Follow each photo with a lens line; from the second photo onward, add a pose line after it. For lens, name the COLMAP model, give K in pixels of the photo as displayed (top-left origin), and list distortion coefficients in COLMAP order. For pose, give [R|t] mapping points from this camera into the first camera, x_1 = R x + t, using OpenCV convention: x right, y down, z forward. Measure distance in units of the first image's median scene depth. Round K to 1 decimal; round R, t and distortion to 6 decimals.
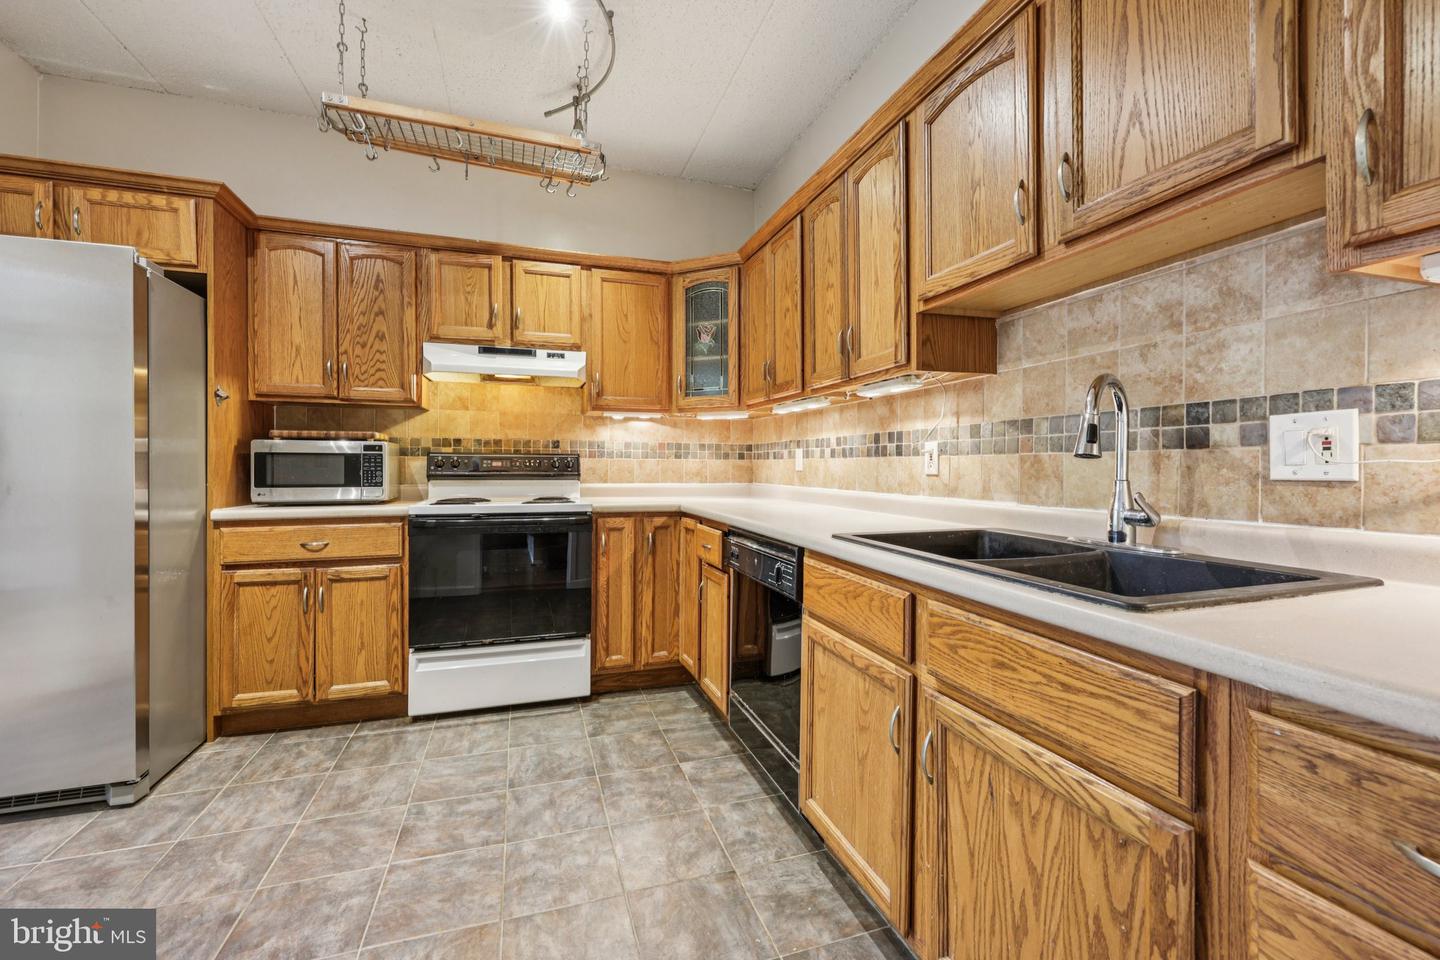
lens RADIAL K [[592.8, 0, 721.7], [0, 592.8, 471.3], [0, 0, 1]] dist [0.000387, -0.000013]
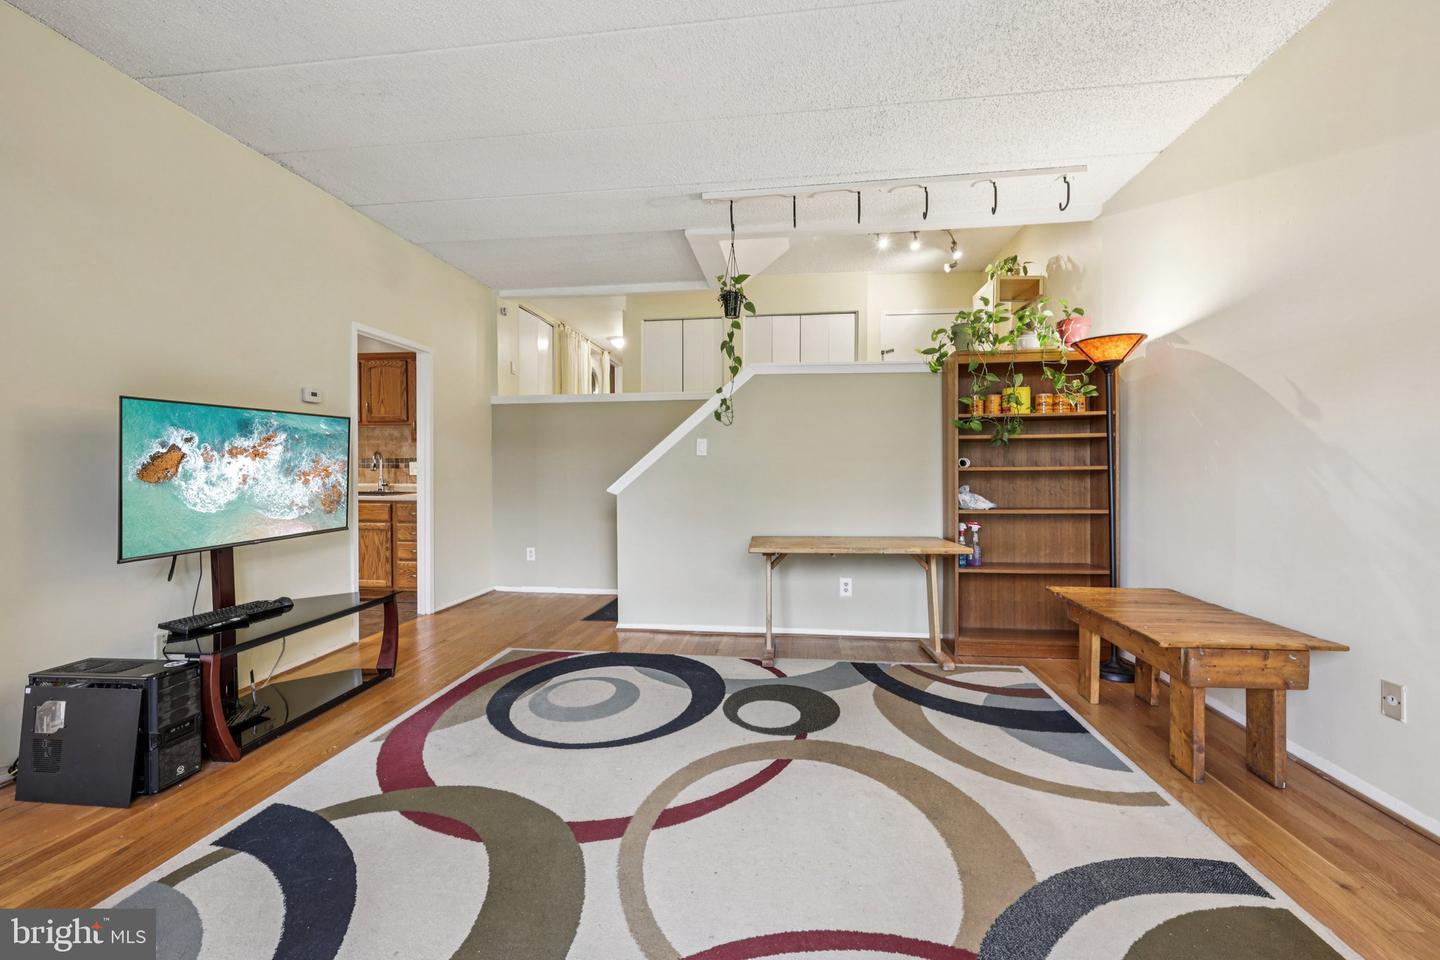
lens RADIAL K [[578.7, 0, 724.7], [0, 578.7, 477.3], [0, 0, 1]] dist [0.002471, 0.000157]
pose [[0.432242, -0.012576, 0.901670, -1.113008], [0.007559, 0.999918, 0.010322, 0.001343], [-0.901726, 0.002354, 0.432302, -1.676201]]
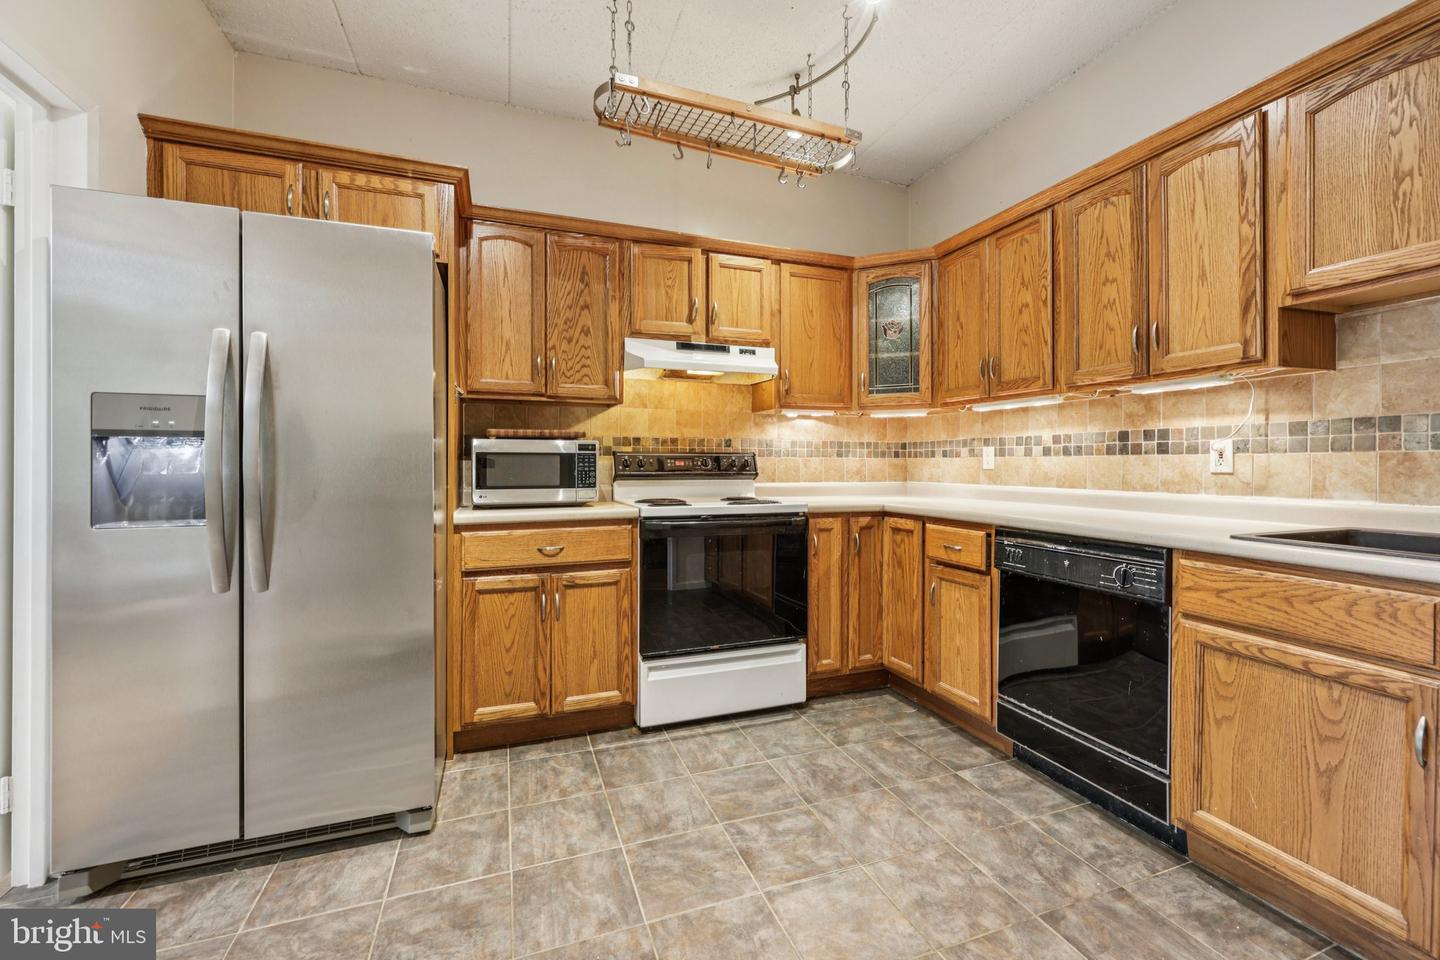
lens RADIAL K [[587.0, 0, 723.2], [0, 587.0, 466.7], [0, 0, 1]] dist [0.000395, -0.000057]
pose [[0.999389, -0.003954, 0.034724, -0.445152], [0.004102, 0.999983, -0.004197, -0.003510], [-0.034707, 0.004337, 0.999388, 0.048688]]
